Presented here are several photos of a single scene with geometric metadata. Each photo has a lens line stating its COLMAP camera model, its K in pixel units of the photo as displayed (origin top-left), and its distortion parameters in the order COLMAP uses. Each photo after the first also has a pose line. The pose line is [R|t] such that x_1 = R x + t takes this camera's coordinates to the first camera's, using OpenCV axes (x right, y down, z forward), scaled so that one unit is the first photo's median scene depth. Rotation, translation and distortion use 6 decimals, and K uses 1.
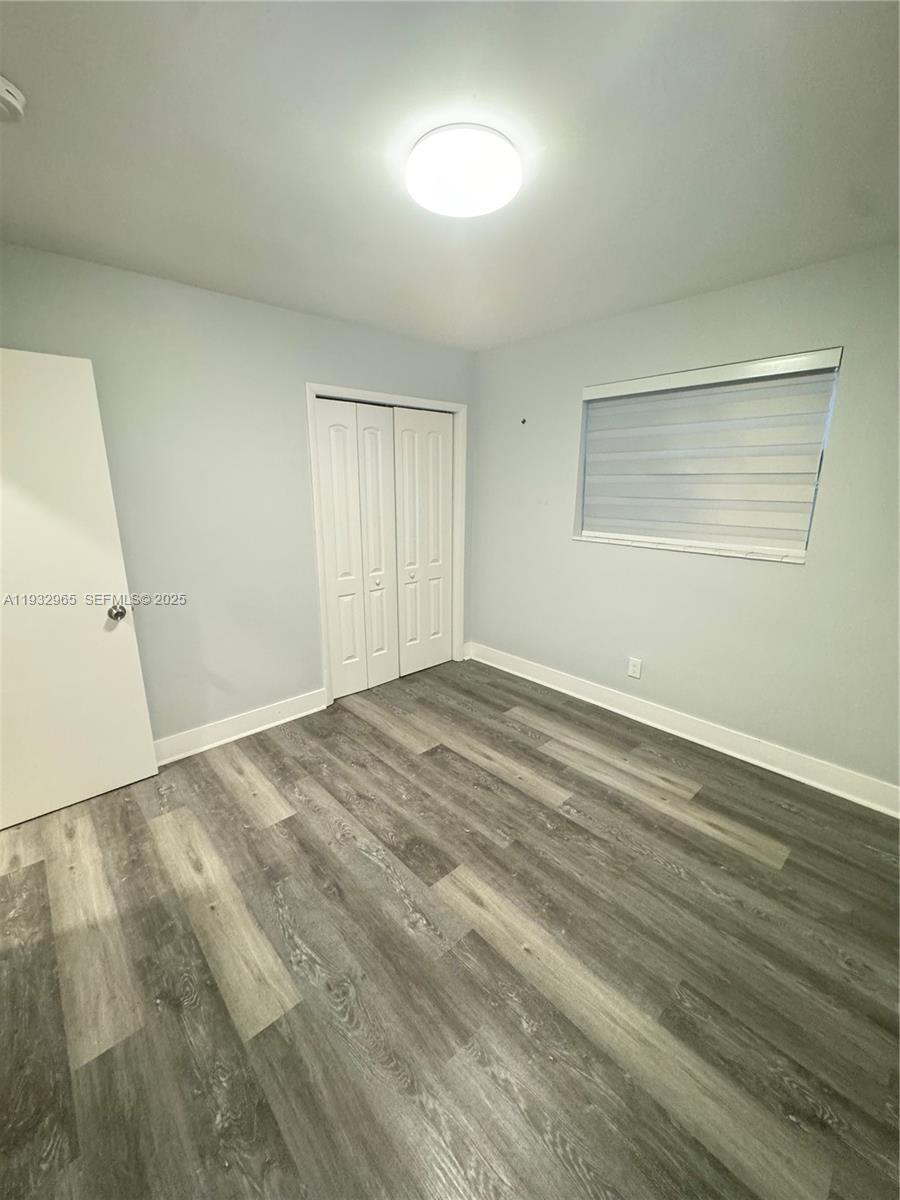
lens RADIAL K [[480.6, 0, 450.0], [0, 480.6, 600.0], [0, 0, 1]] dist [-0.001795, 0.000144]
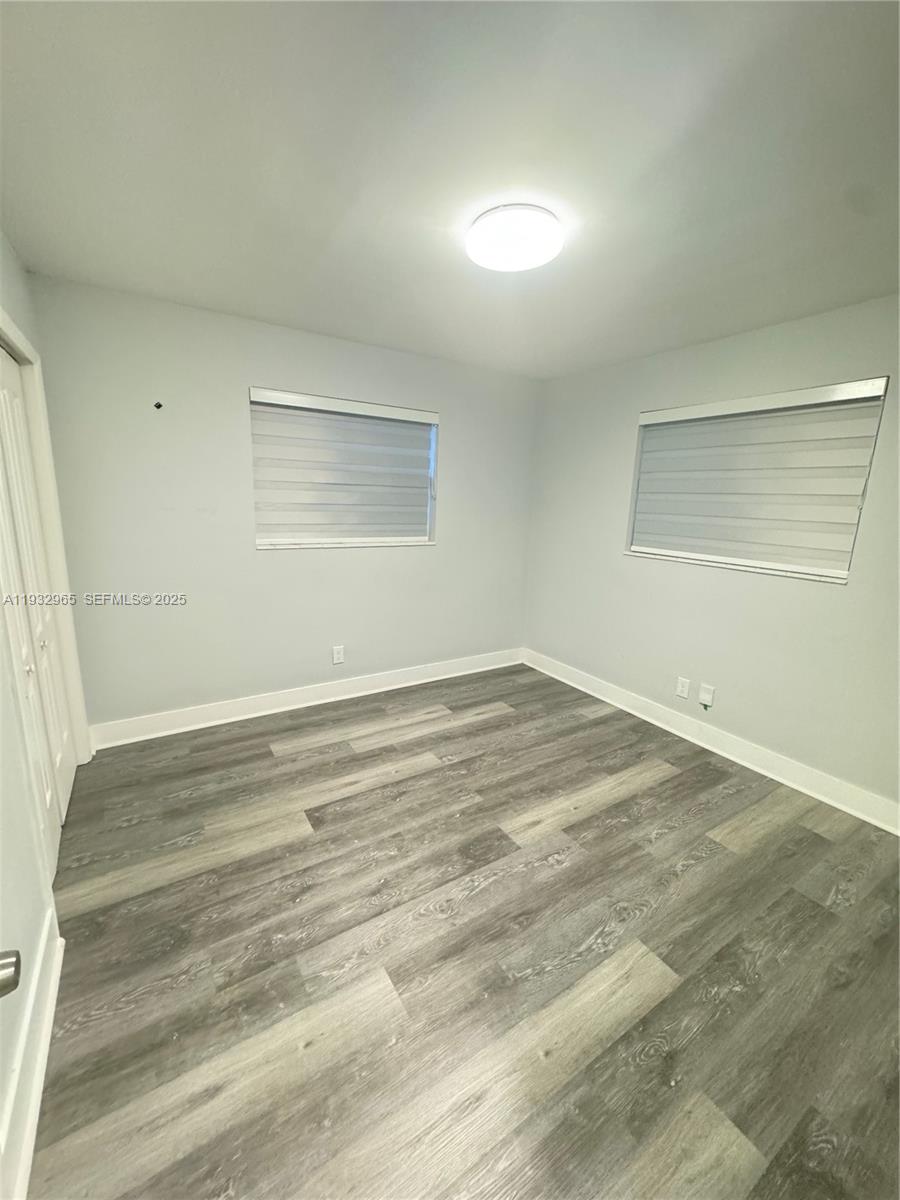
lens RADIAL K [[480.6, 0, 450.0], [0, 480.6, 600.0], [0, 0, 1]] dist [-0.001795, 0.000144]
pose [[0.169582, -0.202500, 0.964487, -0.944971], [0.204480, 0.964594, 0.166569, -0.175026], [-0.964069, 0.168972, 0.204985, 0.746254]]
